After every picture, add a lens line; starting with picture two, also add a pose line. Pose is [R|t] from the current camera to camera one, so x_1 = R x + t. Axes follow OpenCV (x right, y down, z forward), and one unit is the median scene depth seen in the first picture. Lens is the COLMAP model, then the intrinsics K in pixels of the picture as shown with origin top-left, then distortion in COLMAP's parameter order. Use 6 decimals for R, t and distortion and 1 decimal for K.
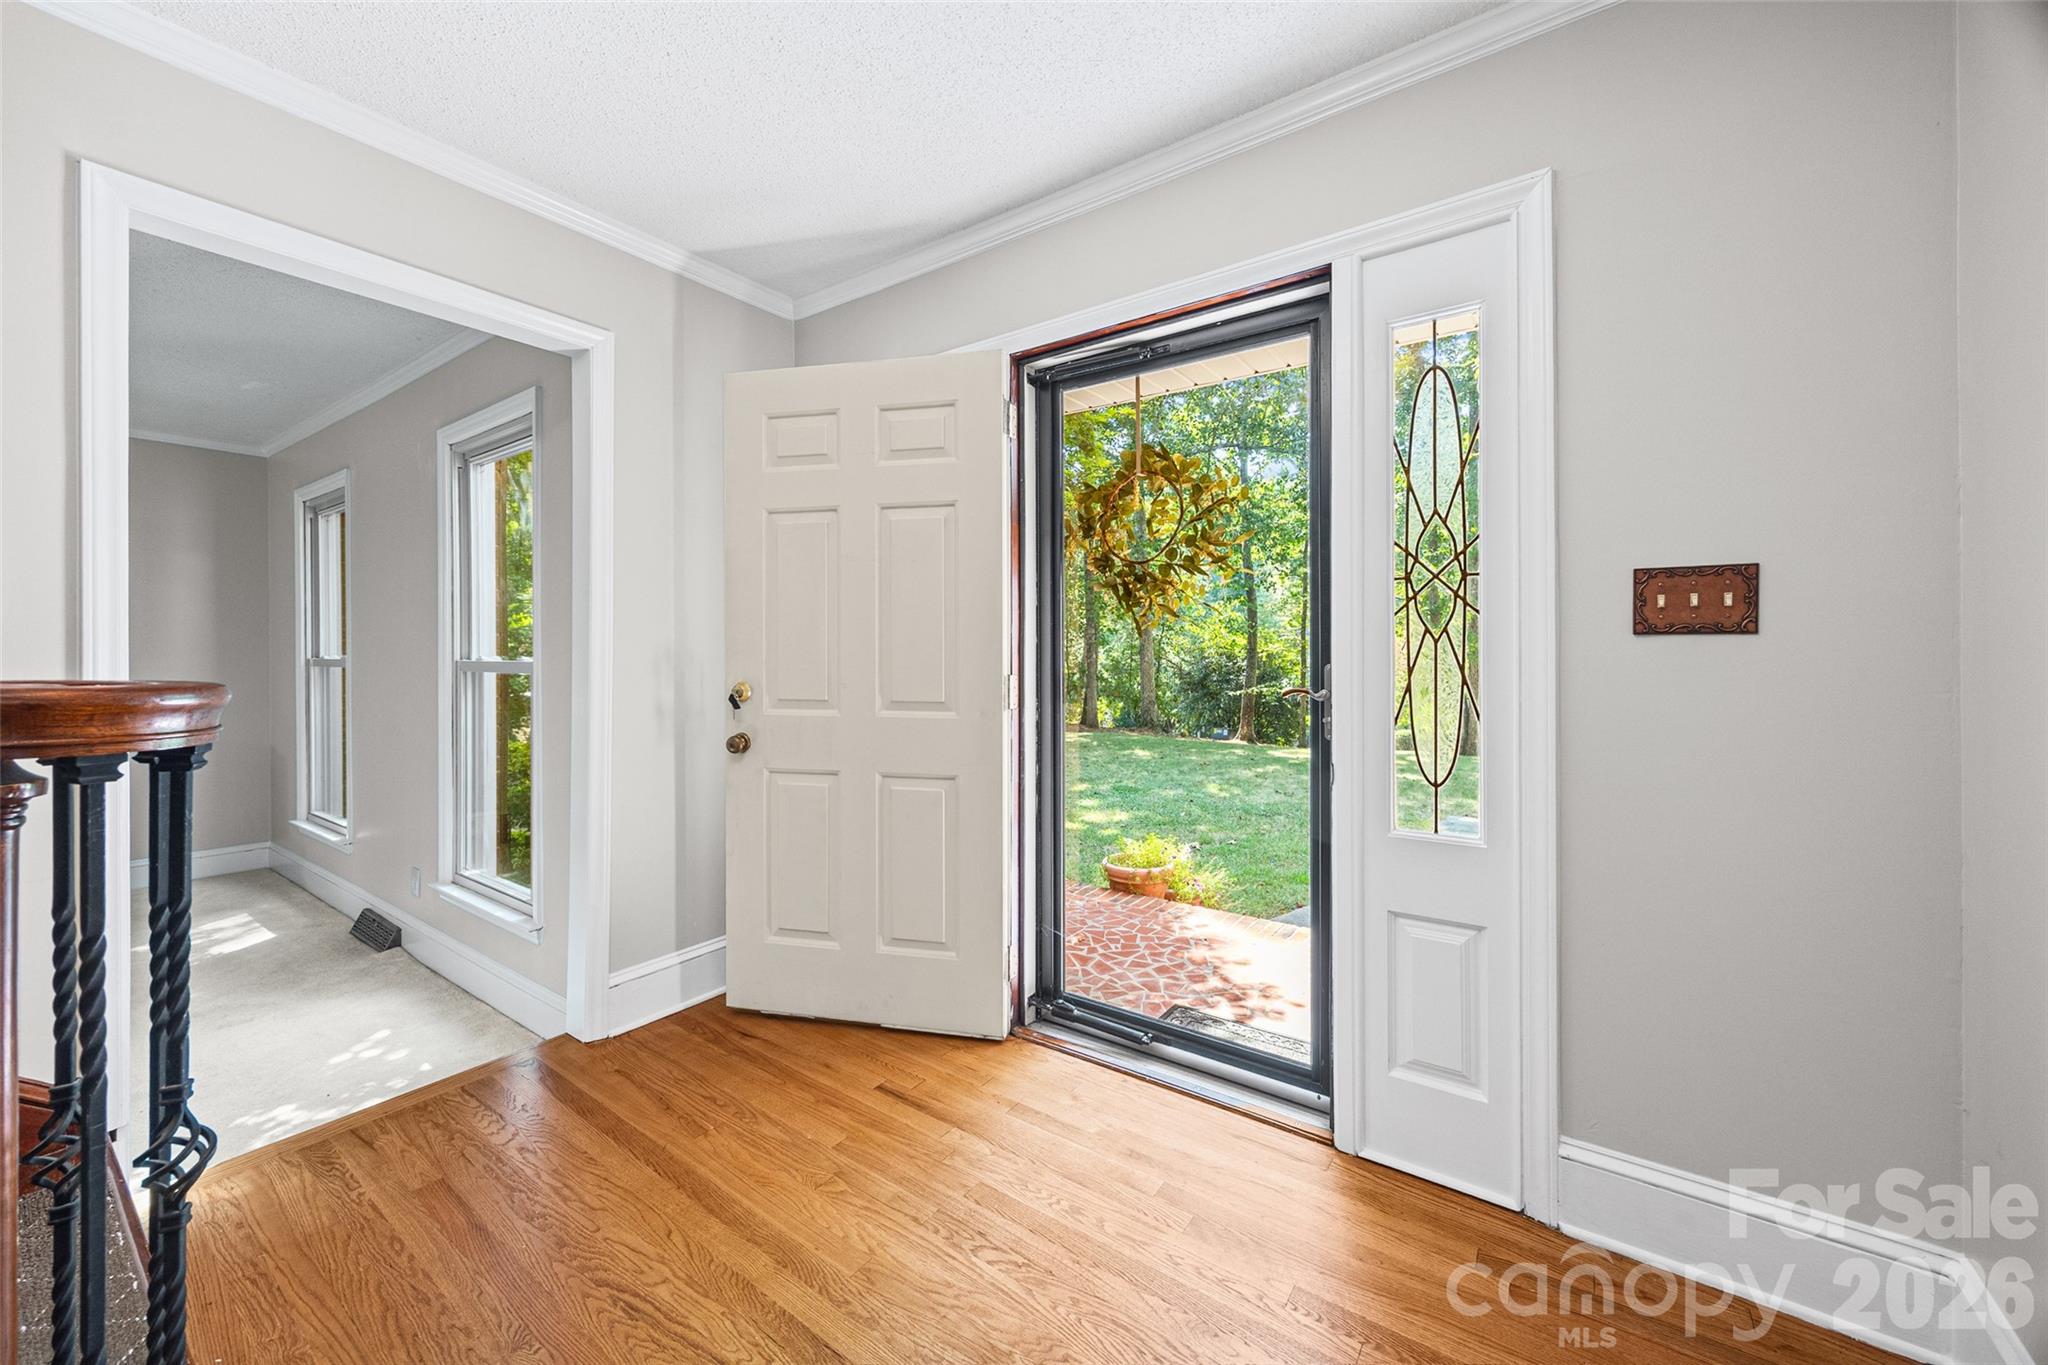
lens RADIAL K [[785.7, 0, 1011.5], [0, 785.7, 666.7], [0, 0, 1]] dist [-0.000909, 0.000287]
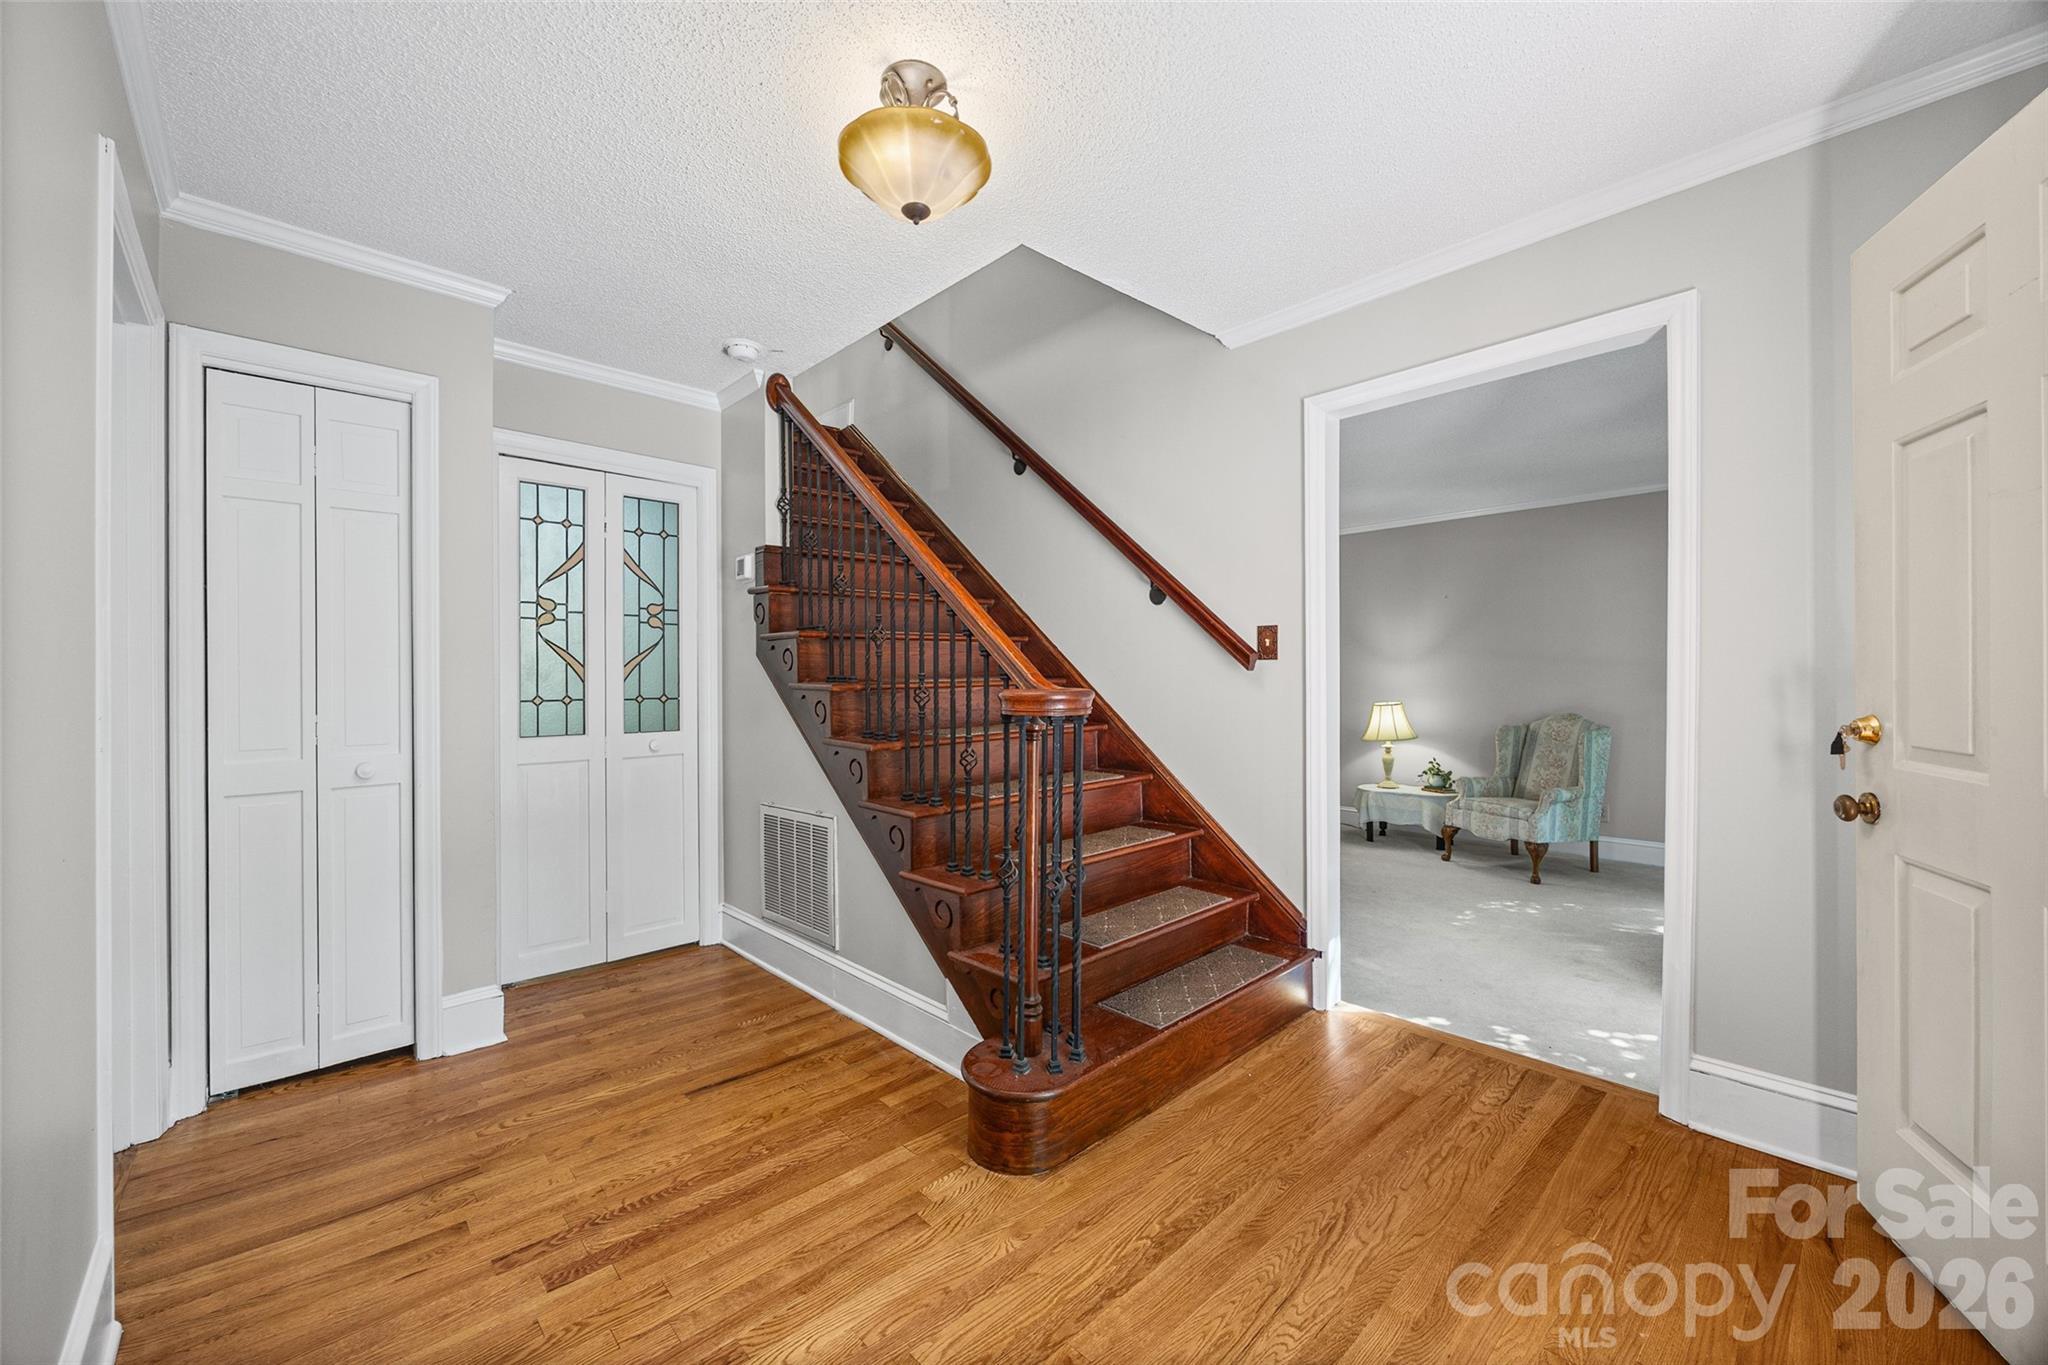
lens RADIAL K [[813.2, 0, 1021.9], [0, 813.2, 675.1], [0, 0, 1]] dist [-0.000288, 0.000081]
pose [[-0.196378, 0.004348, -0.980519, 0.590721], [-0.004574, 0.999975, 0.005350, -0.017584], [0.980518, 0.005536, -0.196354, 0.568913]]
